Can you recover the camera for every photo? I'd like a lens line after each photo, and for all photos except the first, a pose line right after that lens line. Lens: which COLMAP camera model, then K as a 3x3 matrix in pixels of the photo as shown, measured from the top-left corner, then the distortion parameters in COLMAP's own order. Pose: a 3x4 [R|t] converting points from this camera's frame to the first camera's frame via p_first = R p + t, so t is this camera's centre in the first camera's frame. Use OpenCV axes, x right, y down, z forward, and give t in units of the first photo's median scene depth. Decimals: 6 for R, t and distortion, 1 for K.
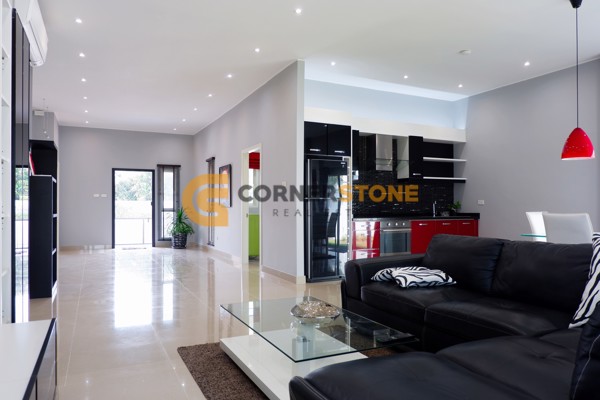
lens RADIAL K [[428.6, 0, 297.1], [0, 428.6, 198.8], [0, 0, 1]] dist [-0.011017, 0.001292]
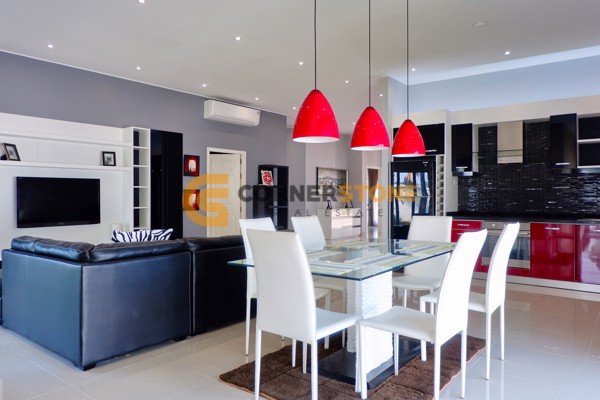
lens RADIAL K [[428.6, 0, 297.1], [0, 428.6, 198.8], [0, 0, 1]] dist [-0.011017, 0.001292]
pose [[0.437663, 0.001434, -0.899138, 0.795265], [0.020034, 0.999735, 0.011347, -0.013259], [0.898916, -0.022980, 0.437518, 0.242556]]
